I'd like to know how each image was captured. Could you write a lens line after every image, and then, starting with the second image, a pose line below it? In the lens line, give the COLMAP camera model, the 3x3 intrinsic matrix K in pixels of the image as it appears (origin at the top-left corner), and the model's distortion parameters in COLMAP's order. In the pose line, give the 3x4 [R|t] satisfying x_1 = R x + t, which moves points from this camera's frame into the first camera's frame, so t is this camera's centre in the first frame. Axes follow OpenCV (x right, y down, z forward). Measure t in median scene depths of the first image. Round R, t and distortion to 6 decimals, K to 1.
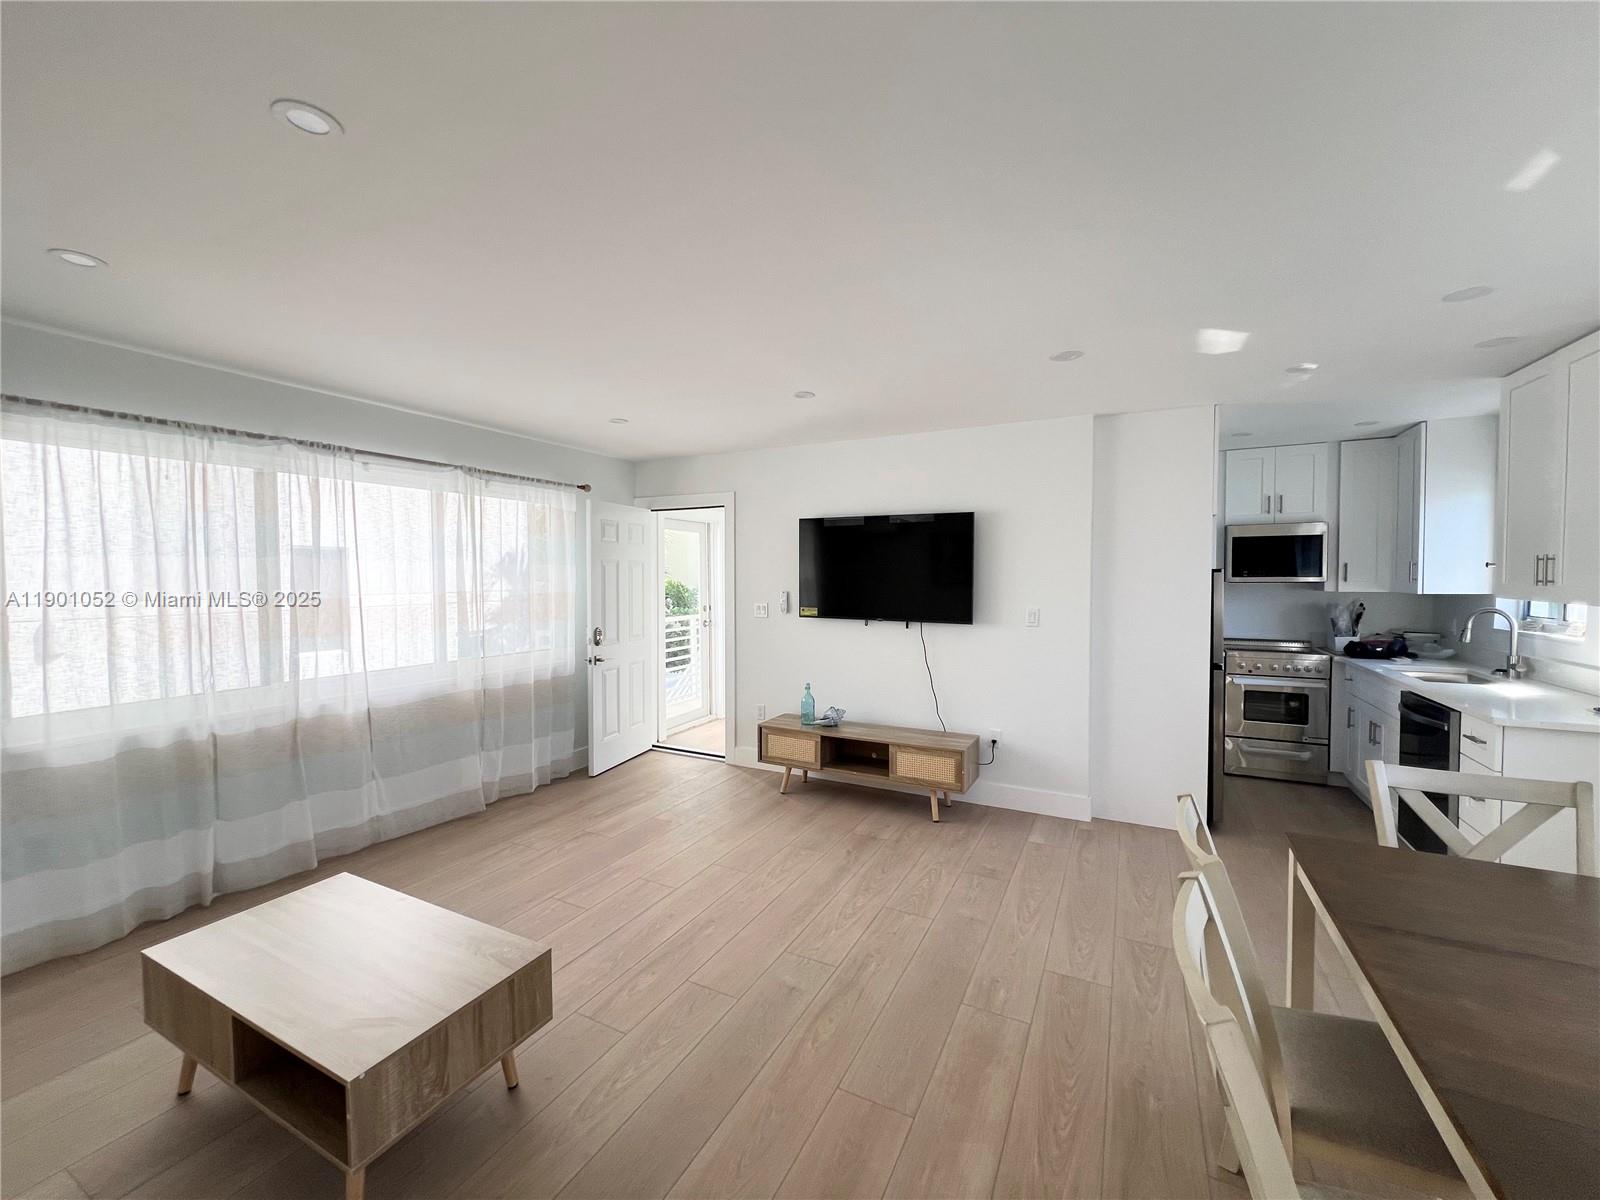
lens RADIAL K [[645.4, 0, 795.2], [0, 645.4, 596.7], [0, 0, 1]] dist [-0.002161, 0.000230]
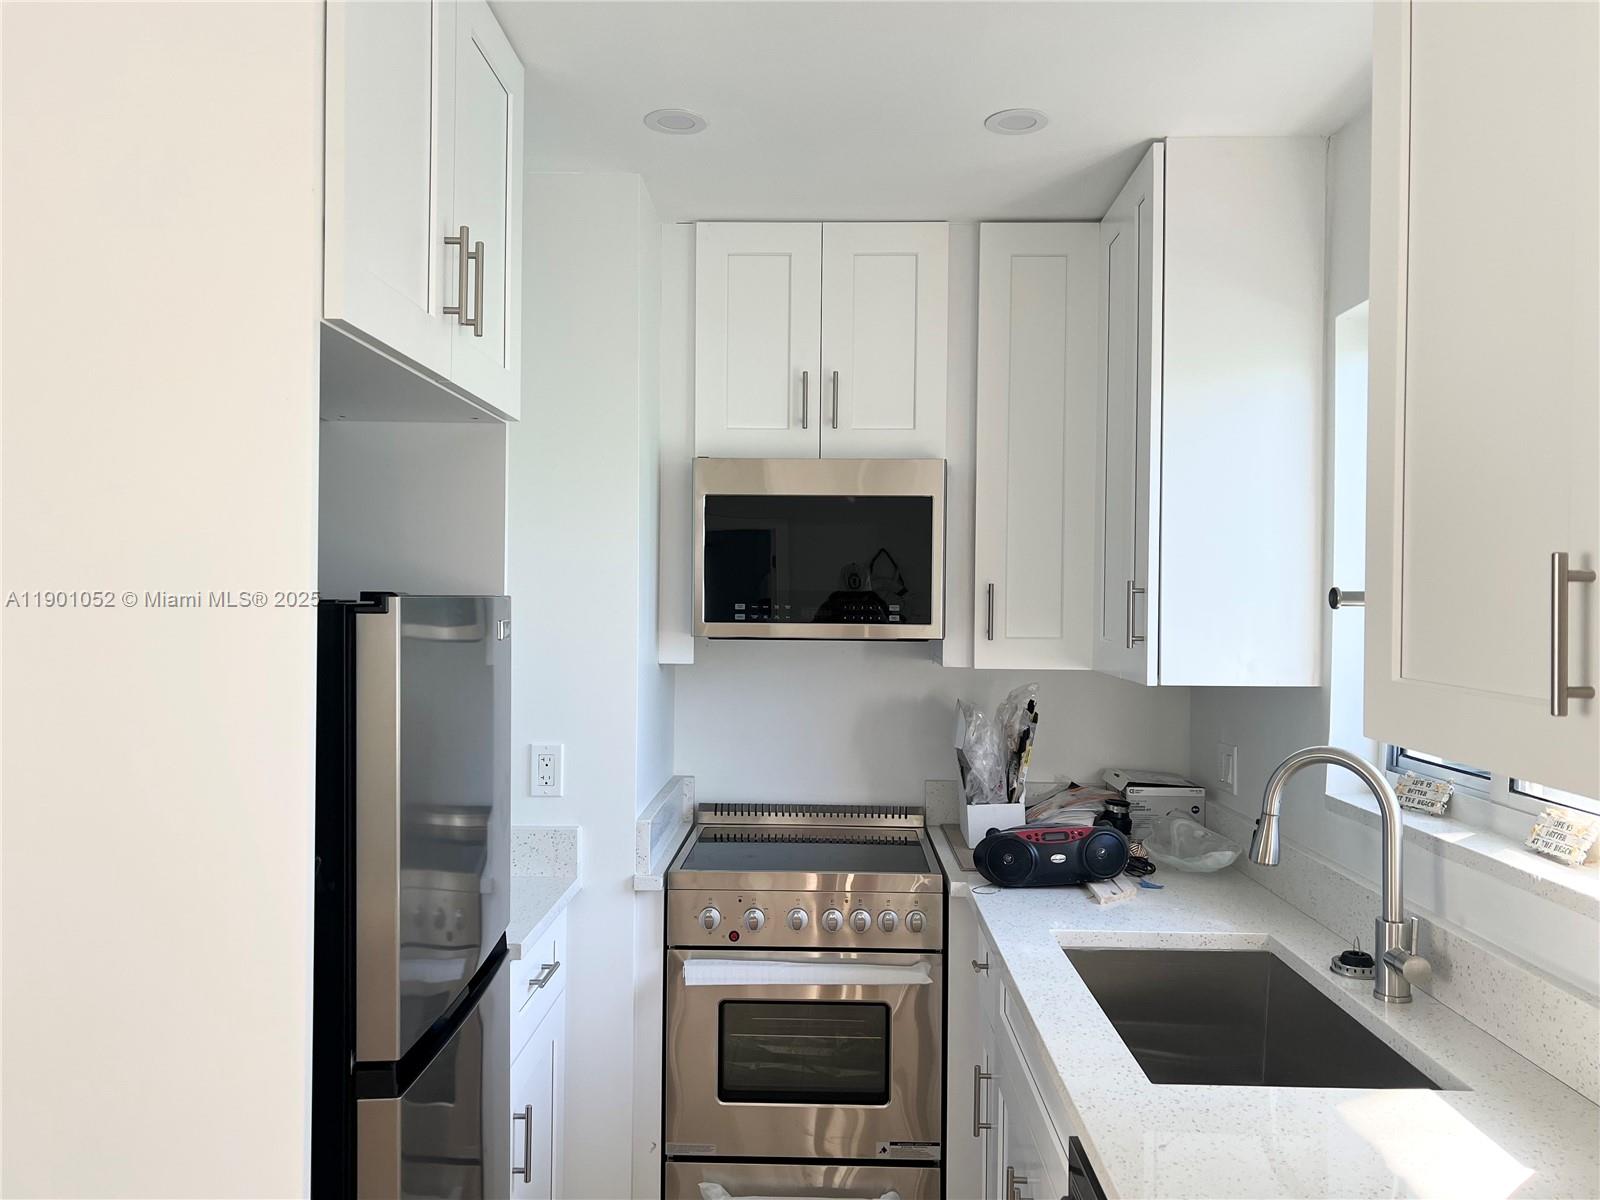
lens RADIAL K [[1205.8, 0, 800.0], [0, 1205.8, 600.0], [0, 0, 1]] dist [0.001343, -0.002233]
pose [[0.897839, 0.006600, 0.440274, 0.498802], [0.005047, 0.999668, -0.025277, -0.028809], [-0.440294, 0.024917, 0.897508, 0.490010]]
